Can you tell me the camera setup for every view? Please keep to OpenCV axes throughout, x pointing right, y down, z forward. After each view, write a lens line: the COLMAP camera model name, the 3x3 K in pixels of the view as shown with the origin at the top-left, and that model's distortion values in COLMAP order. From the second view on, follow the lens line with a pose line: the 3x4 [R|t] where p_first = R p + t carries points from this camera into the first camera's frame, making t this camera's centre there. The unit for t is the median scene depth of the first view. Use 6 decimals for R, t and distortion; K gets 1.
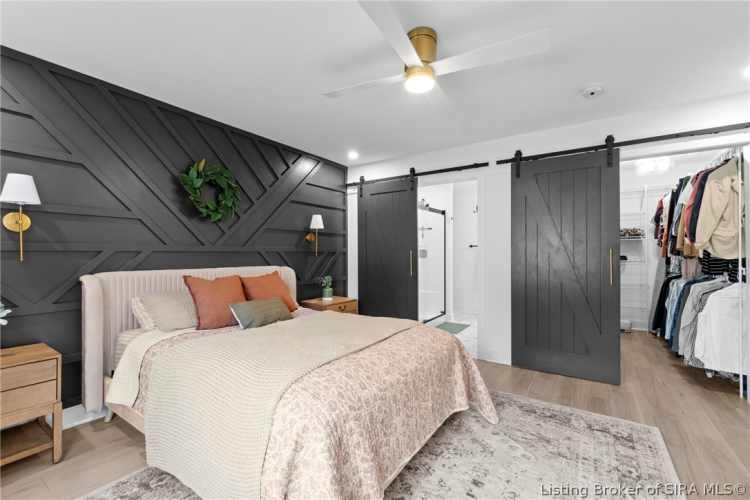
lens RADIAL K [[321.5, 0, 370.7], [0, 321.5, 249.2], [0, 0, 1]] dist [-0.003814, 0.000028]
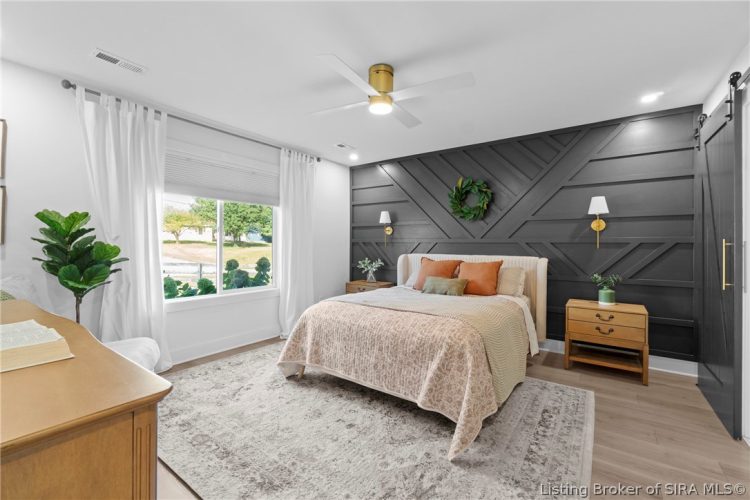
lens RADIAL K [[320.3, 0, 374.3], [0, 320.3, 243.3], [0, 0, 1]] dist [0.000728, 0.000242]
pose [[-0.016322, -0.002075, -0.999865, 1.240134], [0.005496, 0.999983, -0.002165, 0.015201], [0.999852, -0.005531, -0.016310, 0.875692]]
